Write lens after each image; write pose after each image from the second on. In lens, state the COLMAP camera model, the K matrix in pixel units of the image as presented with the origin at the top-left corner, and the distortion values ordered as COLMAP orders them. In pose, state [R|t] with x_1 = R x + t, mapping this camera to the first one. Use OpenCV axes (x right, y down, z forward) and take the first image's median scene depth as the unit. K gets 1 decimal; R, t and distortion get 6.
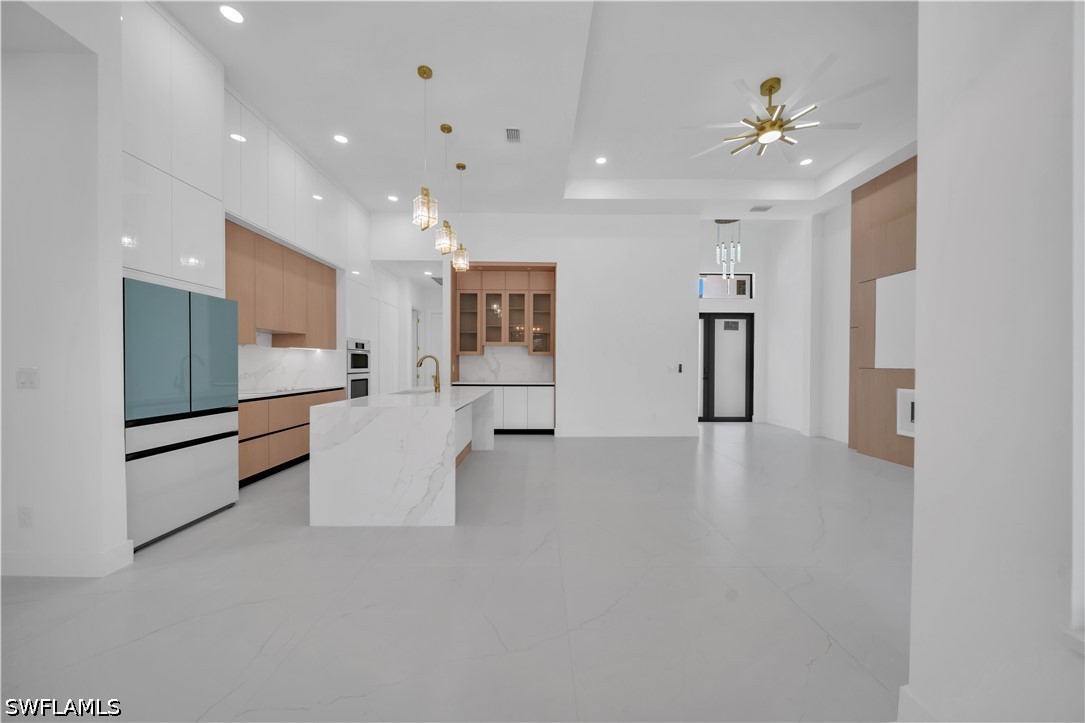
lens RADIAL K [[373.7, 0, 541.8], [0, 373.7, 364.9], [0, 0, 1]] dist [0.000221, -0.001026]
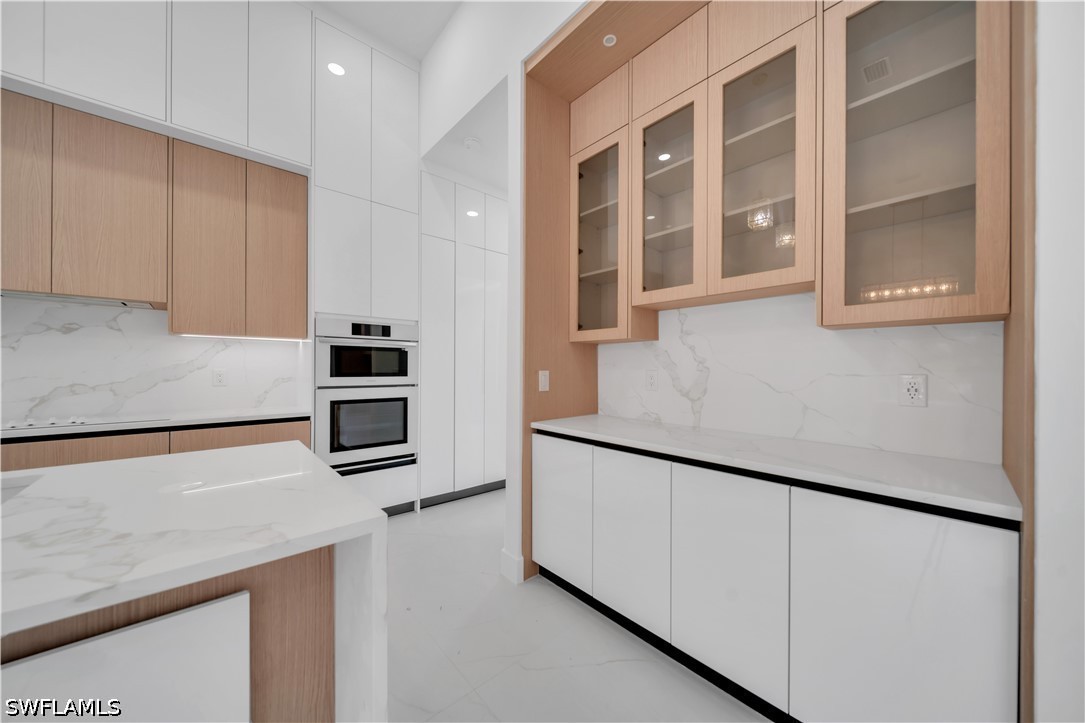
lens RADIAL K [[373.7, 0, 539.4], [0, 373.7, 366.8], [0, 0, 1]] dist [0.000221, -0.001026]
pose [[0.650881, -0.000074, -0.759180, 0.023661], [-0.004290, 0.999984, -0.003776, -0.002225], [0.759167, 0.005715, 0.650870, 0.819853]]
